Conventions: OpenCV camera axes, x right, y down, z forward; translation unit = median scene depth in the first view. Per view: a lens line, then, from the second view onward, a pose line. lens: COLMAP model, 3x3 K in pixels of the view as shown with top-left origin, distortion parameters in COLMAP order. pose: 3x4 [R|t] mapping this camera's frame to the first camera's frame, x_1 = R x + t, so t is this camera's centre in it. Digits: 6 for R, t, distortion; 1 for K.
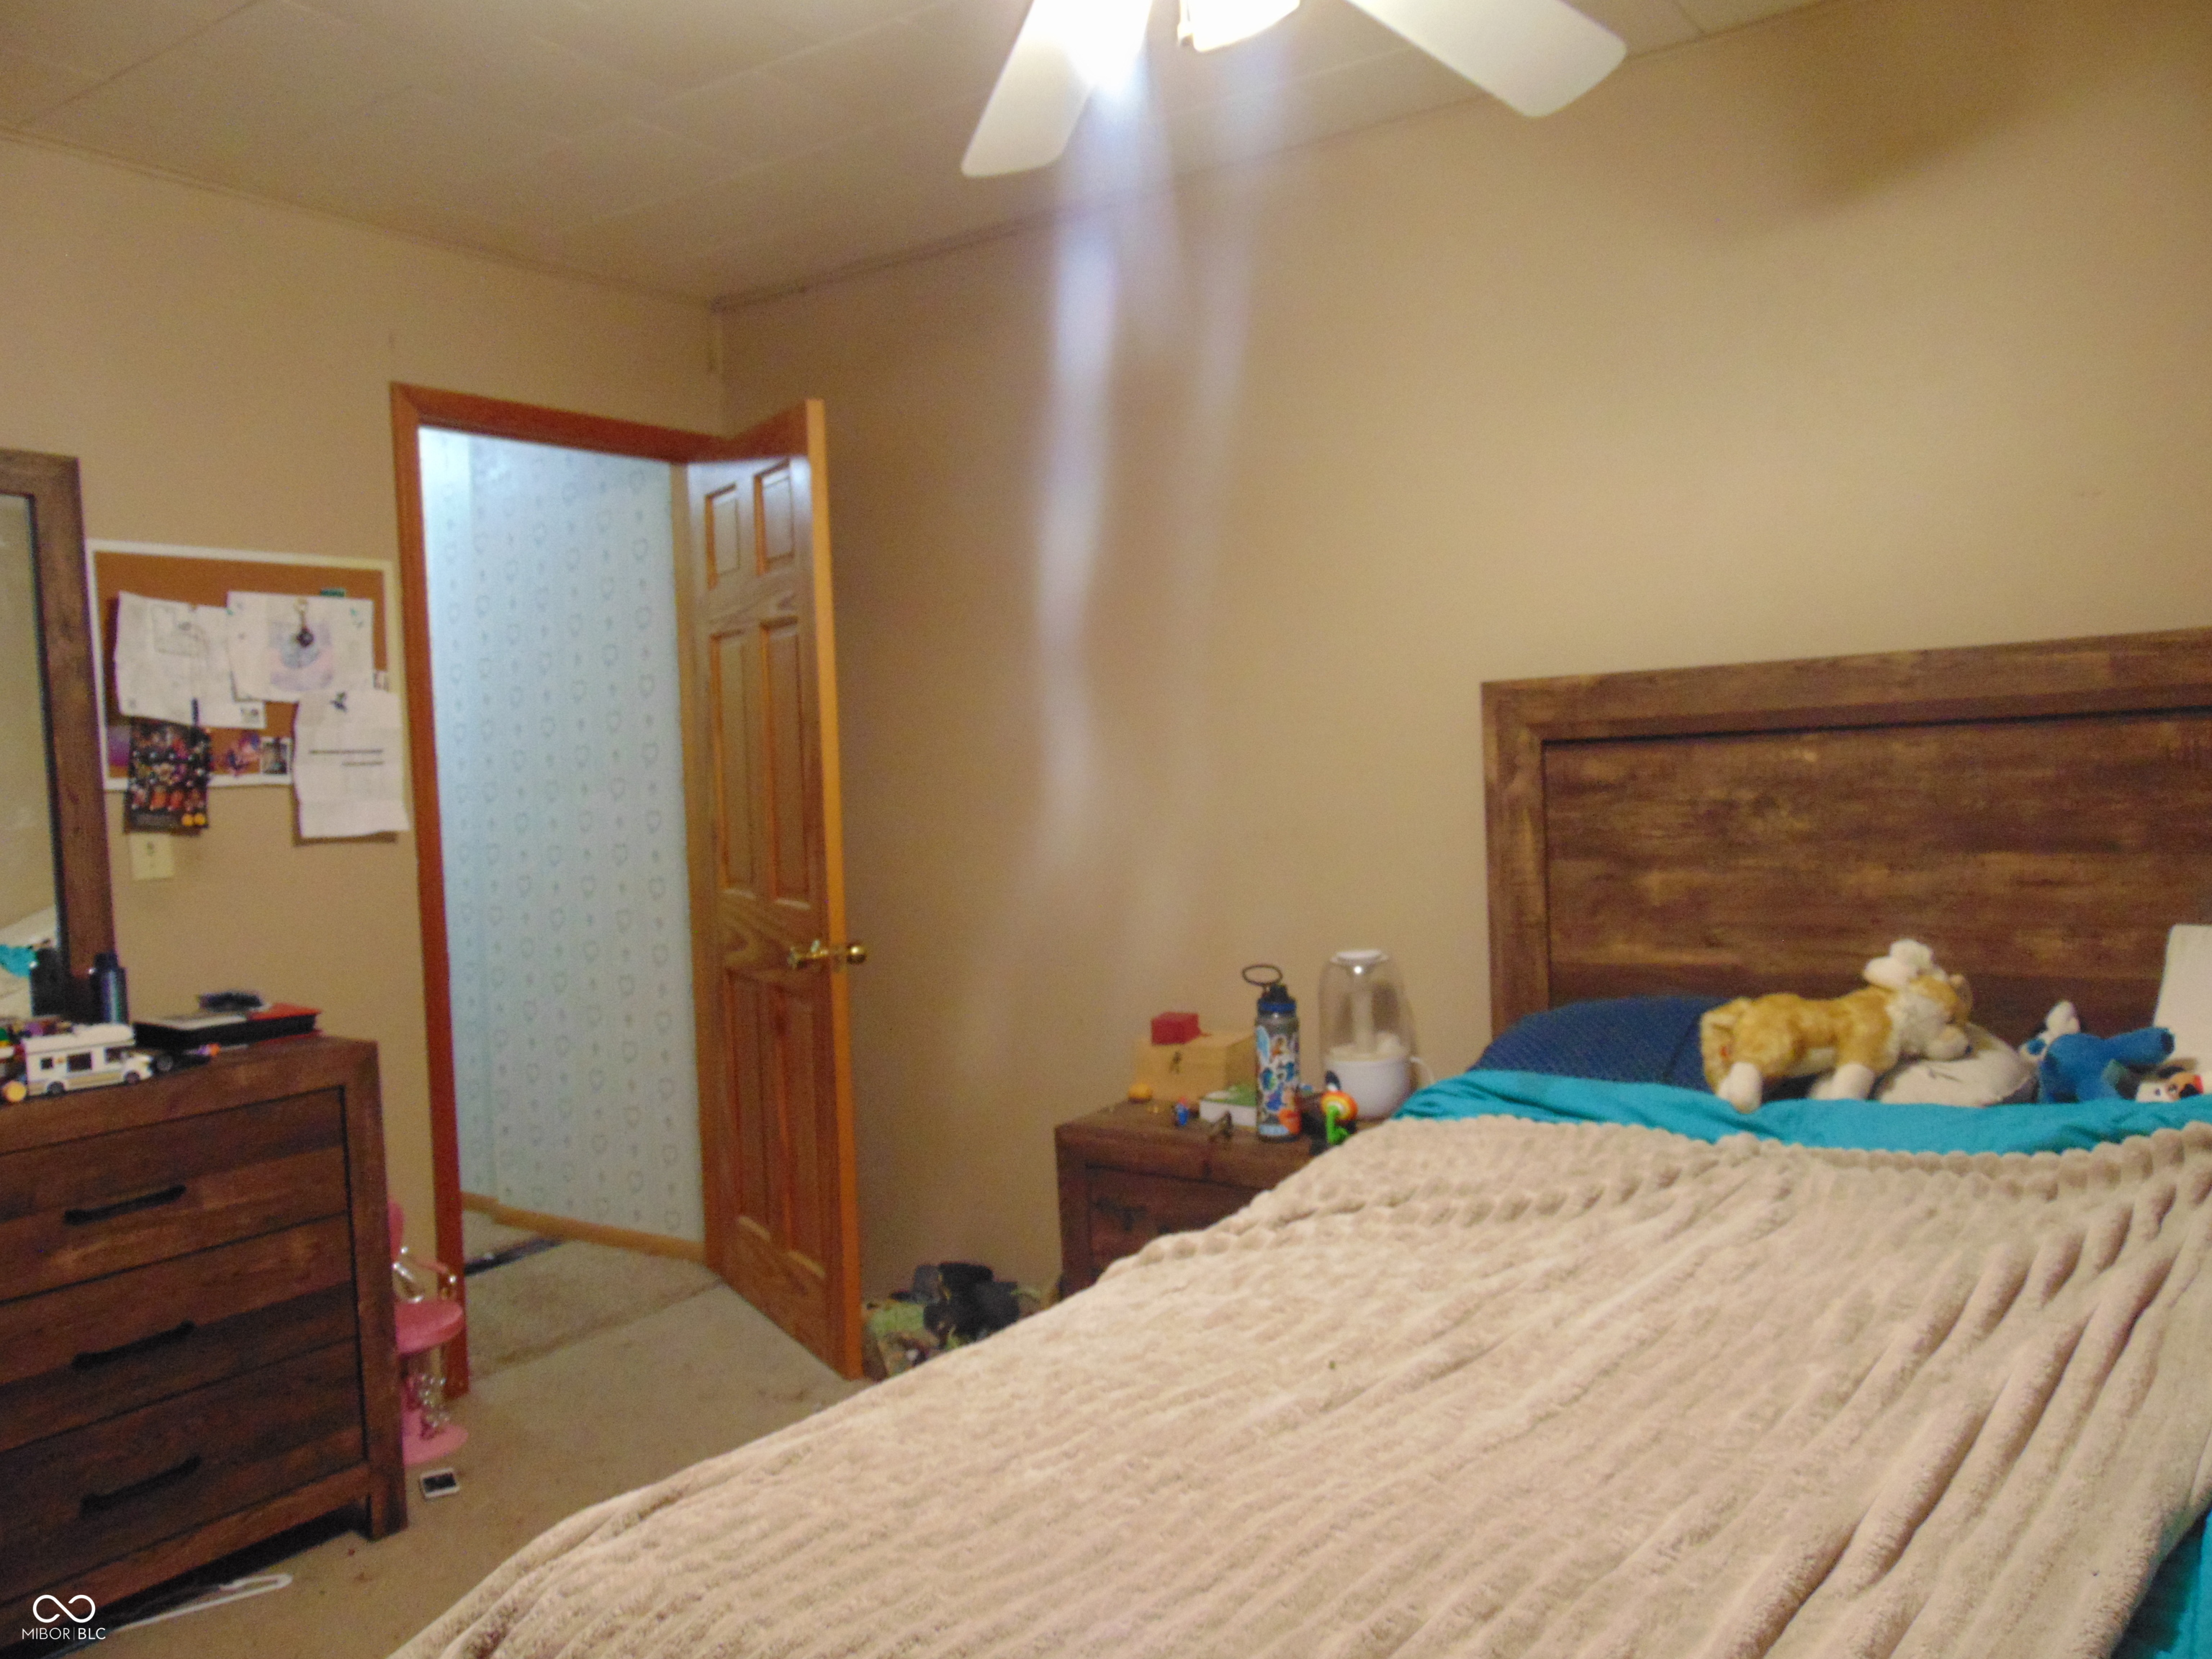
lens RADIAL K [[1660.5, 0, 1104.7], [0, 1660.5, 833.9], [0, 0, 1]] dist [-0.015396, 0.029958]
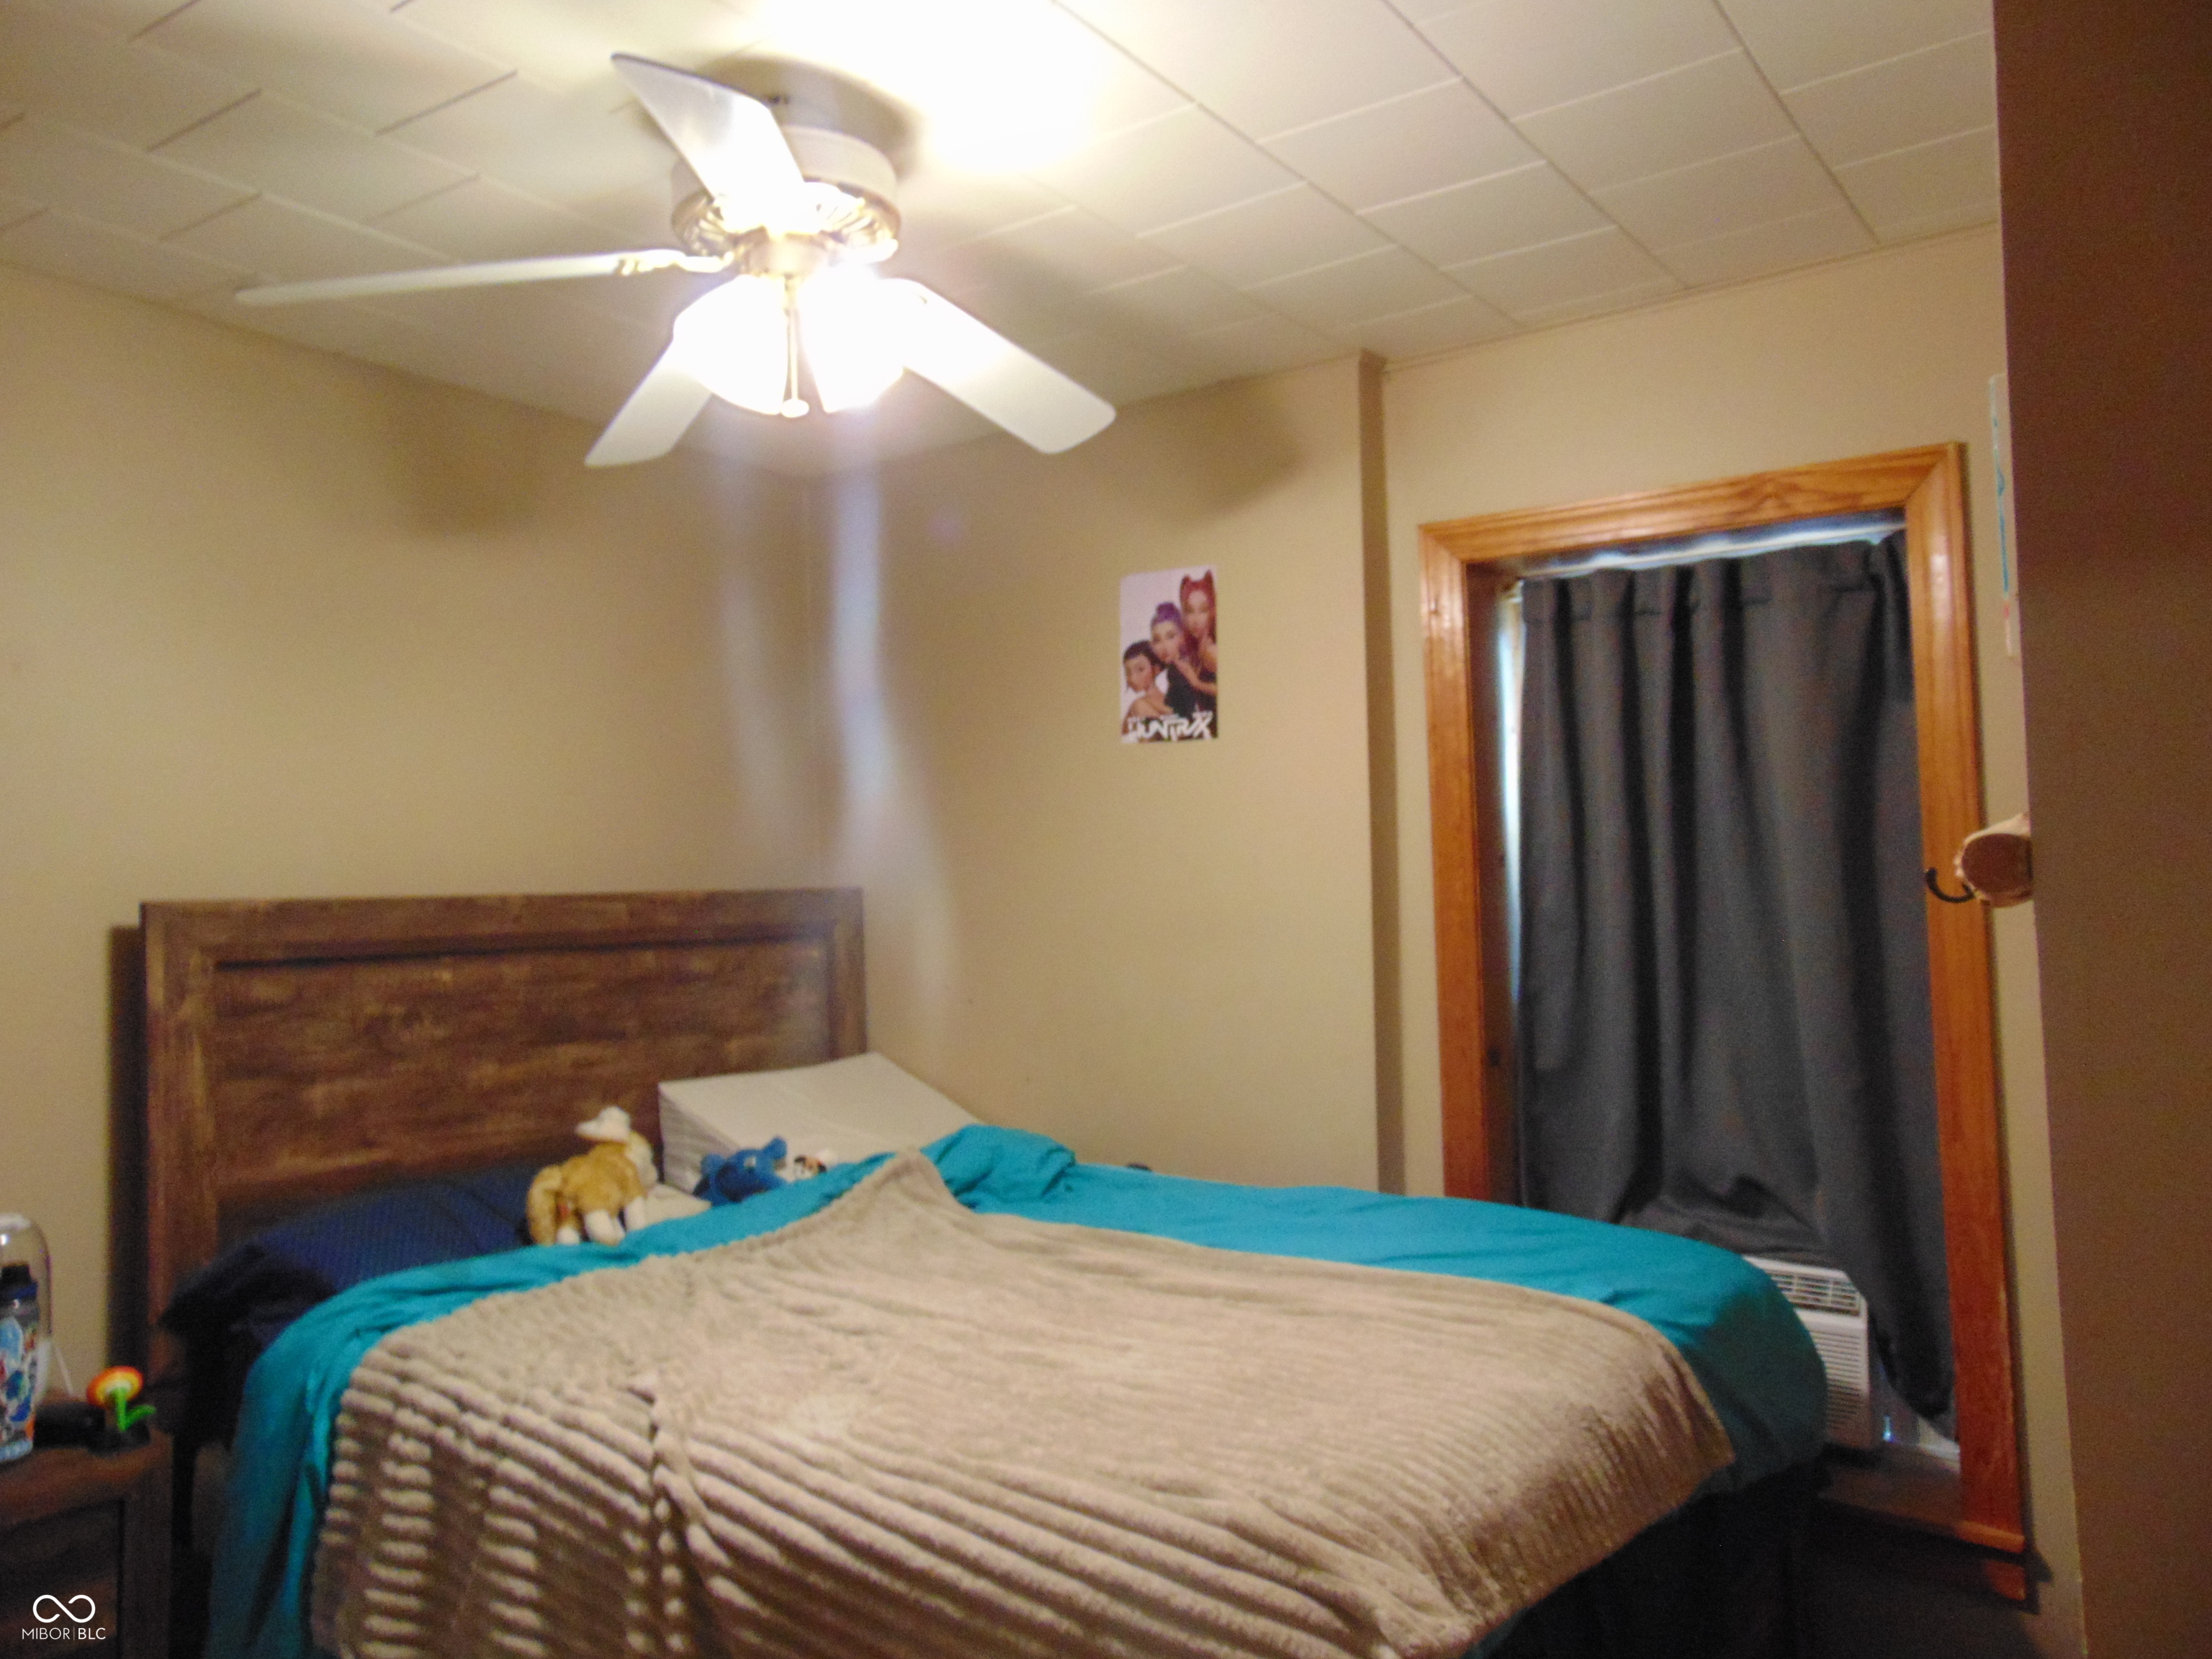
lens RADIAL K [[1660.5, 0, 1103.8], [0, 1660.5, 833.8], [0, 0, 1]] dist [-0.015396, 0.029958]
pose [[0.006188, 0.086264, 0.996253, -0.785525], [0.067064, 0.993993, -0.086485, -0.012569], [-0.997730, 0.067348, 0.000366, 0.501346]]
